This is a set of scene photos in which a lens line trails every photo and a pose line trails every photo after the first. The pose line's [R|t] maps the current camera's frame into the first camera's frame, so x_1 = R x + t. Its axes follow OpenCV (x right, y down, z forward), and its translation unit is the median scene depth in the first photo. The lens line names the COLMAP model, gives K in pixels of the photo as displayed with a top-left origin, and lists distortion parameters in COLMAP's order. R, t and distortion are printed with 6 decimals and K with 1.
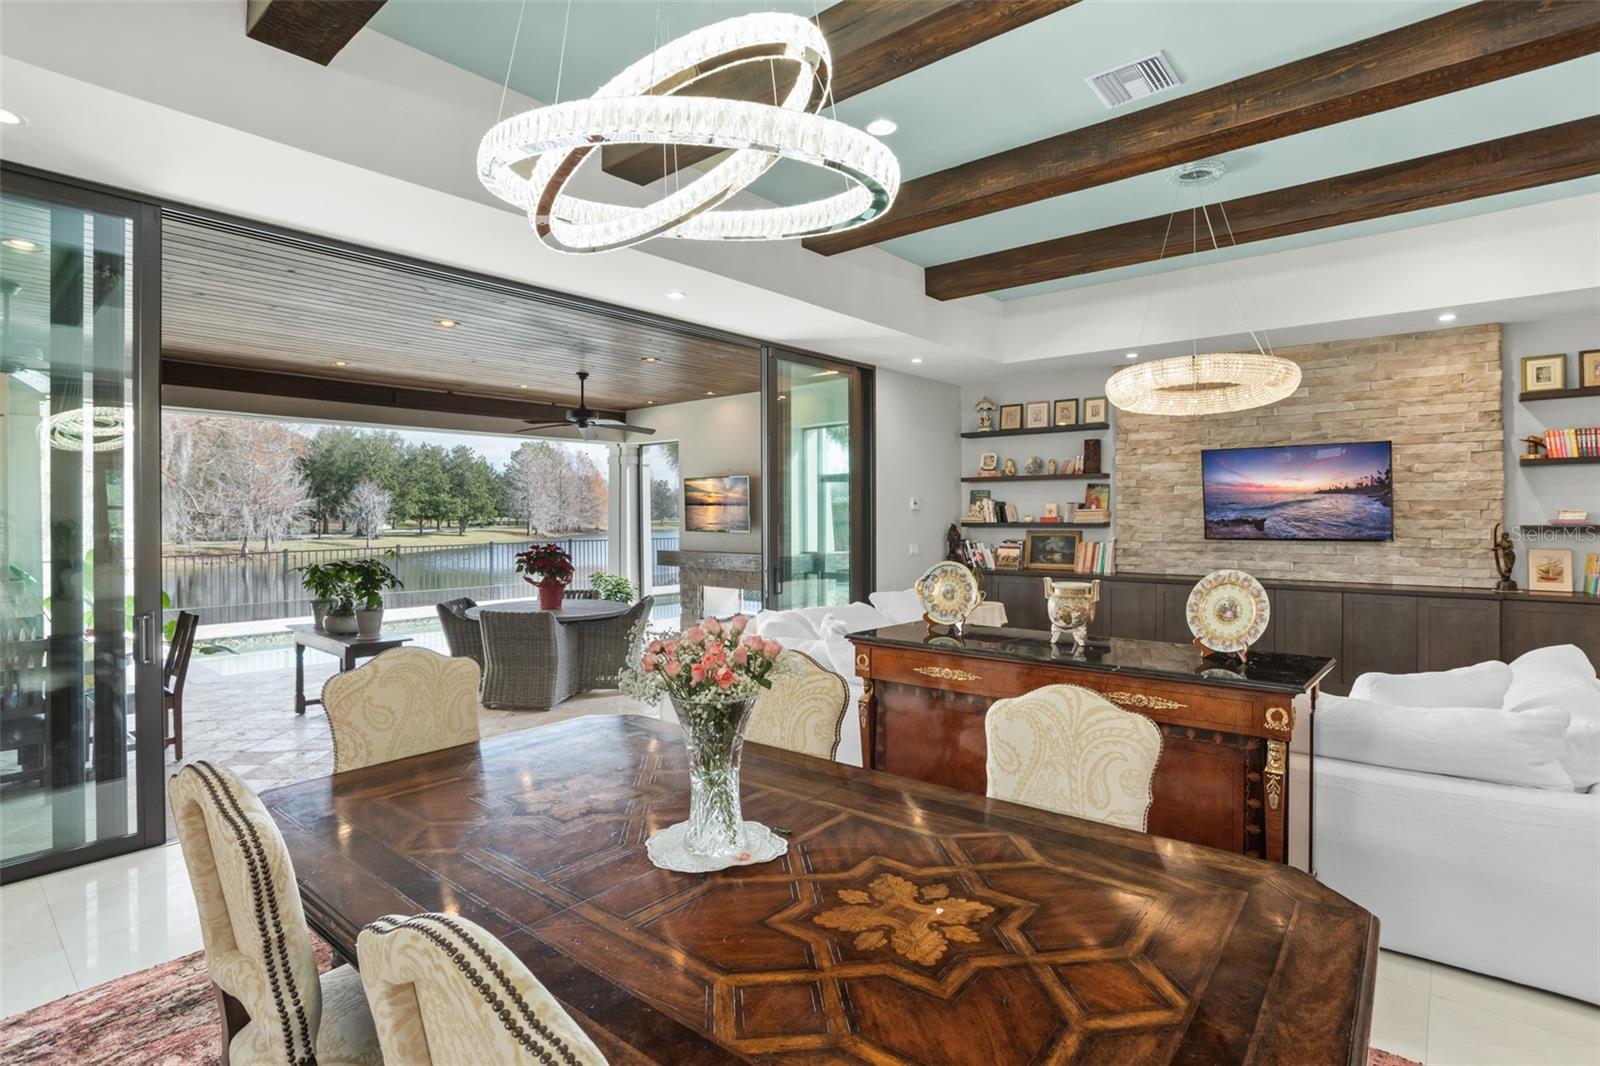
lens RADIAL K [[796.5, 0, 797.2], [0, 796.5, 512.1], [0, 0, 1]] dist [-0.053382, 0.021815]
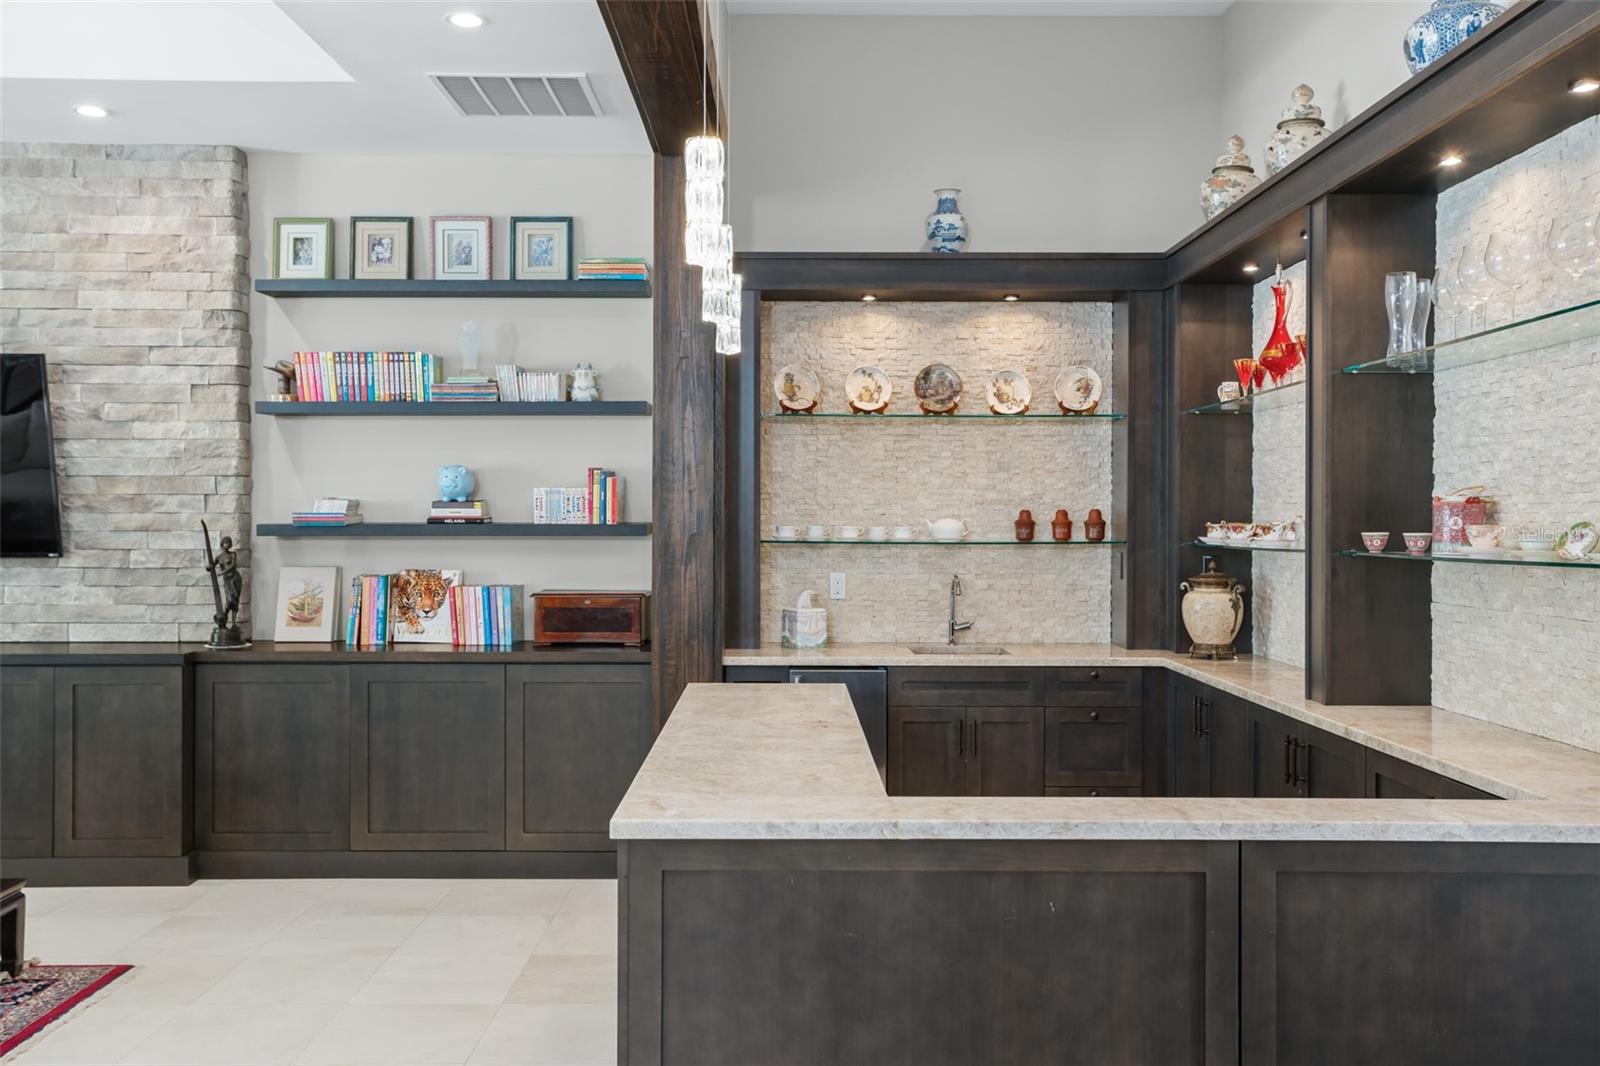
lens RADIAL K [[1440.6, 0, 787.6], [0, 1440.6, 525.1], [0, 0, 1]] dist [-0.005126, 0.093029]
pose [[0.762854, -0.000824, 0.646571, 0.514159], [-0.004588, 0.999967, 0.006688, 0.008835], [-0.646555, -0.008069, 0.762825, -0.014139]]
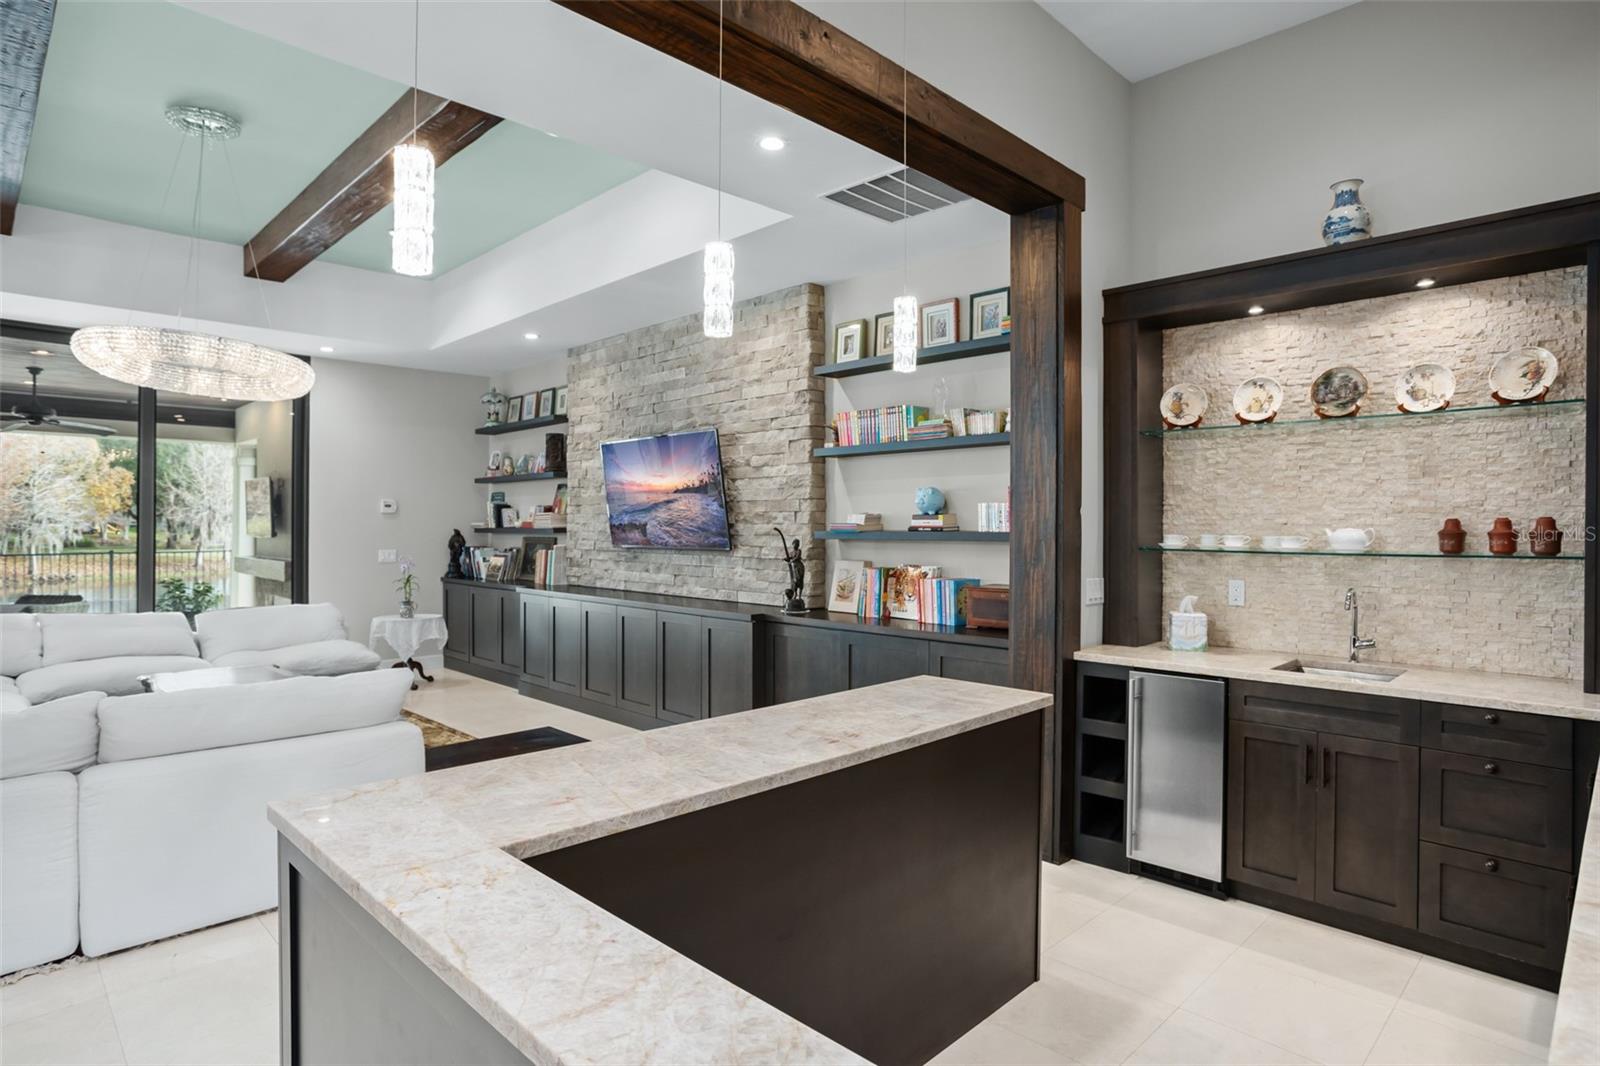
lens RADIAL K [[865.8, 0, 793.3], [0, 865.8, 530.7], [0, 0, 1]] dist [-0.050277, 0.023418]
pose [[0.996776, 0.006425, -0.079979, 0.896814], [-0.005948, 0.999963, 0.006200, 0.010700], [0.080016, -0.005704, 0.996777, 0.082903]]
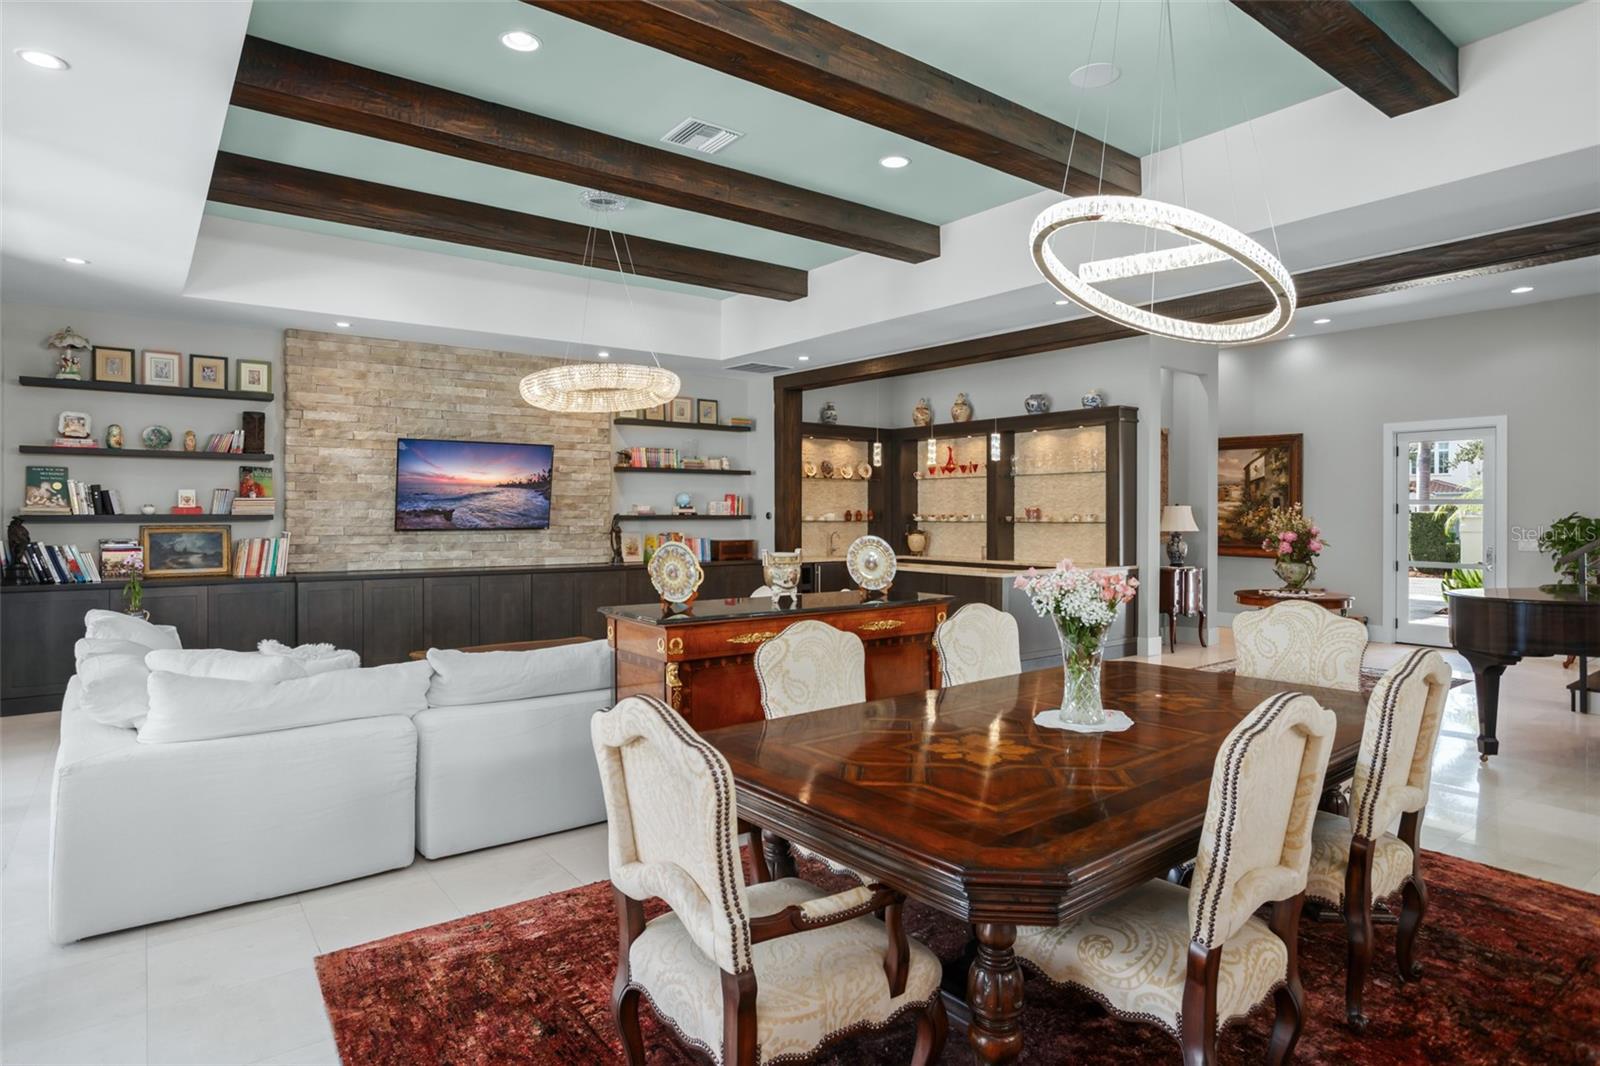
lens RADIAL K [[913.1, 0, 803.4], [0, 913.1, 516.9], [0, 0, 1]] dist [-0.041874, 0.033171]
pose [[0.199650, -0.002071, 0.979865, -0.527794], [-0.005418, 0.999980, 0.003217, 0.012201], [-0.979852, -0.005951, 0.199634, 0.329260]]
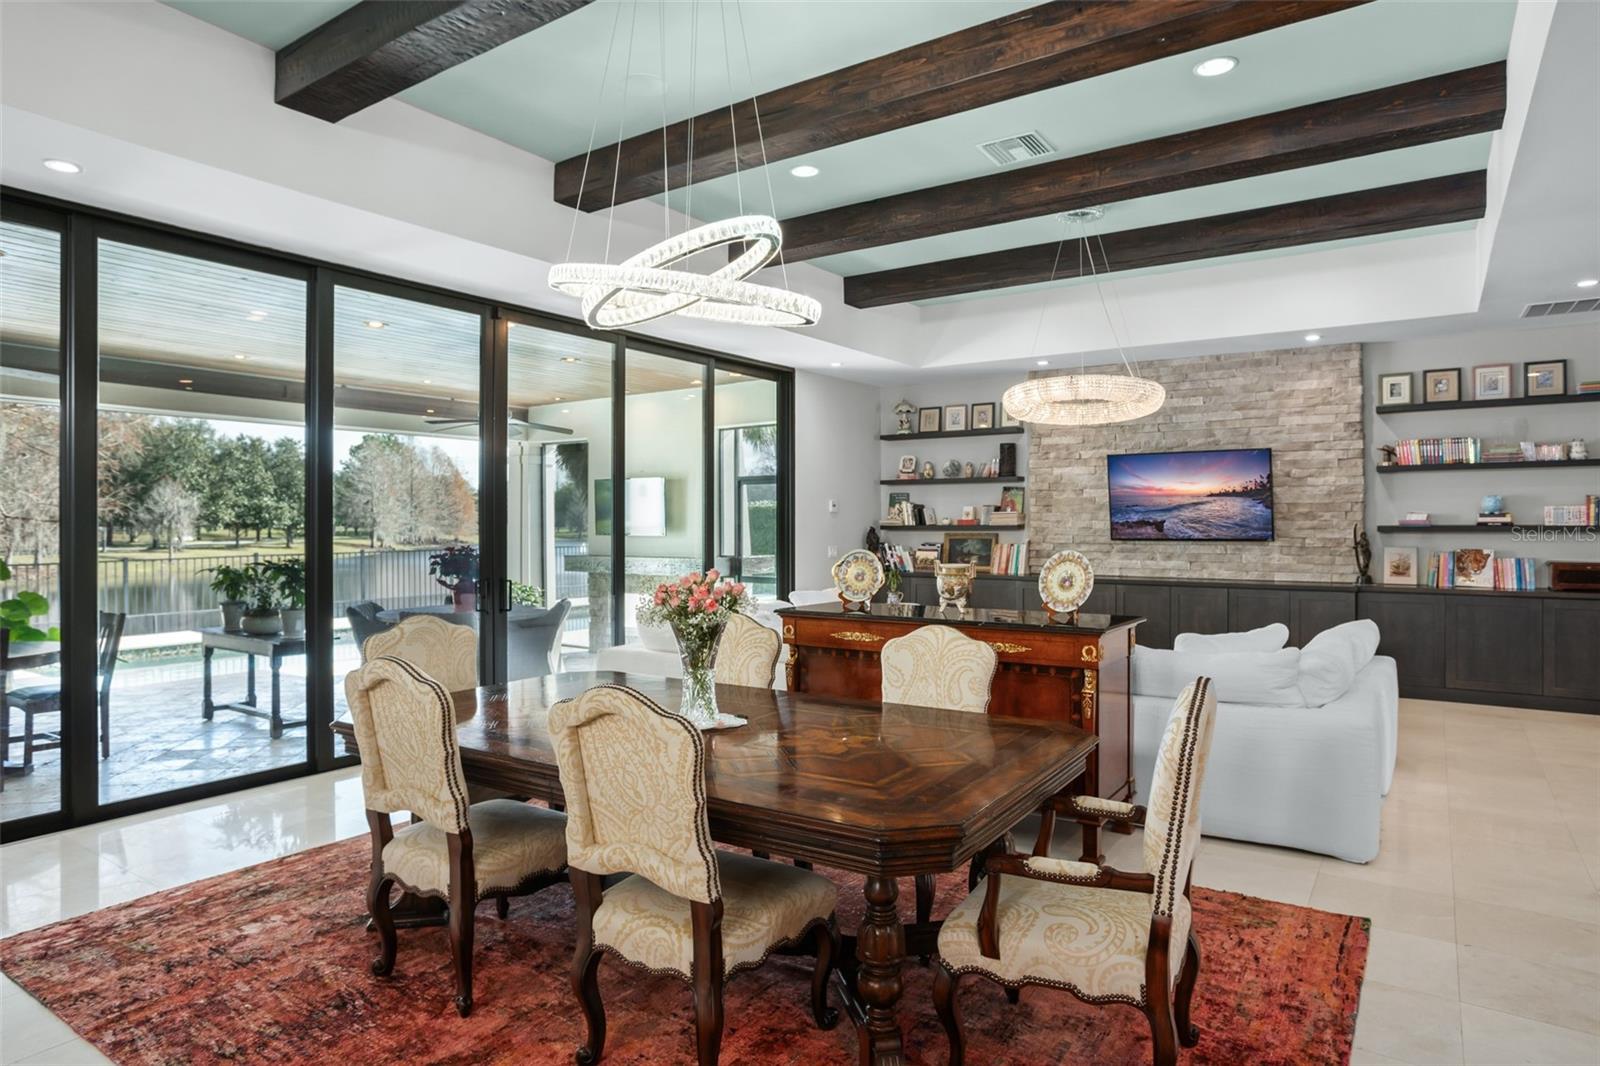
lens RADIAL K [[940.3, 0, 803.4], [0, 940.3, 516.2], [0, 0, 1]] dist [-0.044502, 0.028962]
pose [[0.993710, 0.001352, 0.111973, -0.028177], [-0.000841, 0.999989, -0.004611, 0.009572], [-0.111978, 0.004487, 0.993701, -0.211559]]
